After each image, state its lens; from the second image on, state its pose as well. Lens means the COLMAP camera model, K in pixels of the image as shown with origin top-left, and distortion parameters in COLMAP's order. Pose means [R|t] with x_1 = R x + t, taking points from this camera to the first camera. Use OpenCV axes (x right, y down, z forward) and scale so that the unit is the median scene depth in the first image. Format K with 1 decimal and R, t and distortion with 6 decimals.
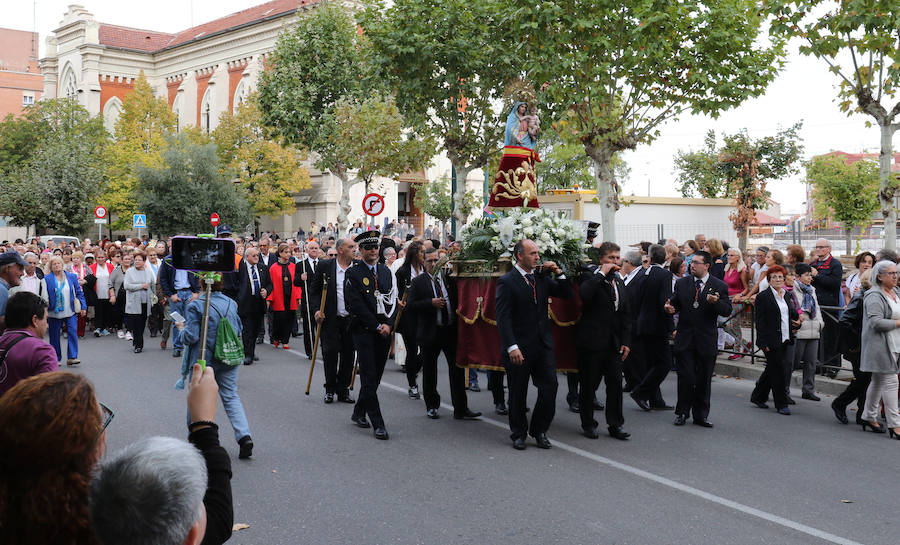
lens RADIAL K [[1003.6, 0, 423.1], [0, 1003.6, 212.2], [0, 0, 1]] dist [-0.025748, 0.000000]
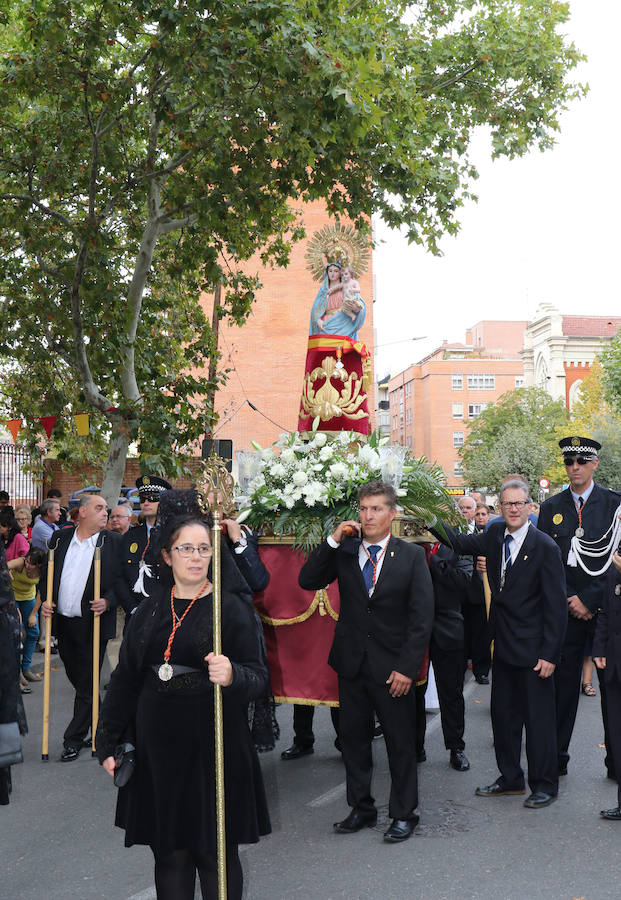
lens RADIAL K [[1075.9, 0, 307.2], [0, 1075.9, 445.1], [0, 0, 1]] dist [-0.070883, 0.000000]
pose [[0.810041, -0.041905, -0.584874, 0.159837], [0.024014, 0.998977, -0.038315, -0.002681], [0.585881, 0.016991, 0.810219, -0.172661]]
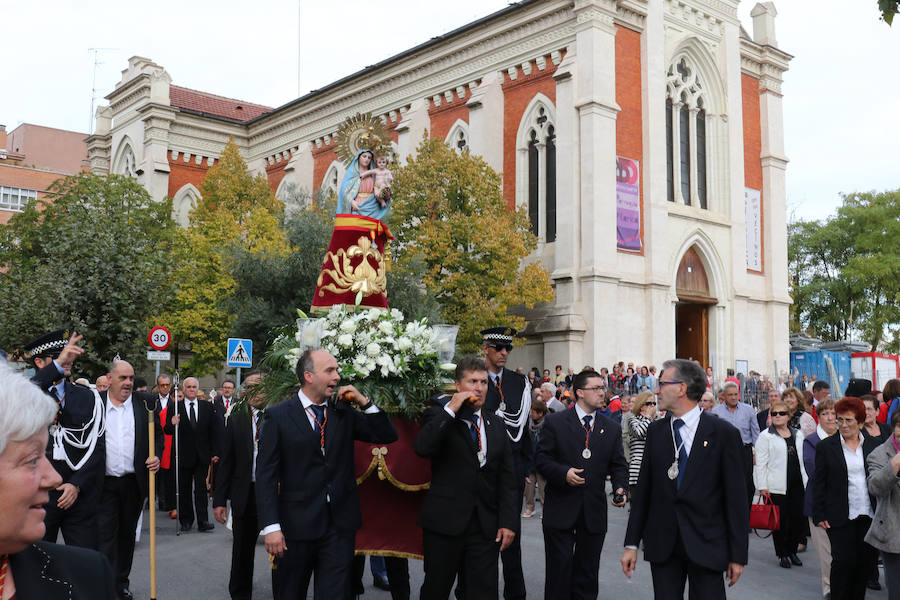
lens RADIAL K [[962.9, 0, 446.8], [0, 962.9, 301.4], [0, 0, 1]] dist [-0.071493, 0.000000]
pose [[0.999525, 0.008216, -0.029714, -0.123485], [-0.010535, 0.996838, -0.078759, 0.013721], [0.028973, 0.079034, 0.996451, 0.395289]]
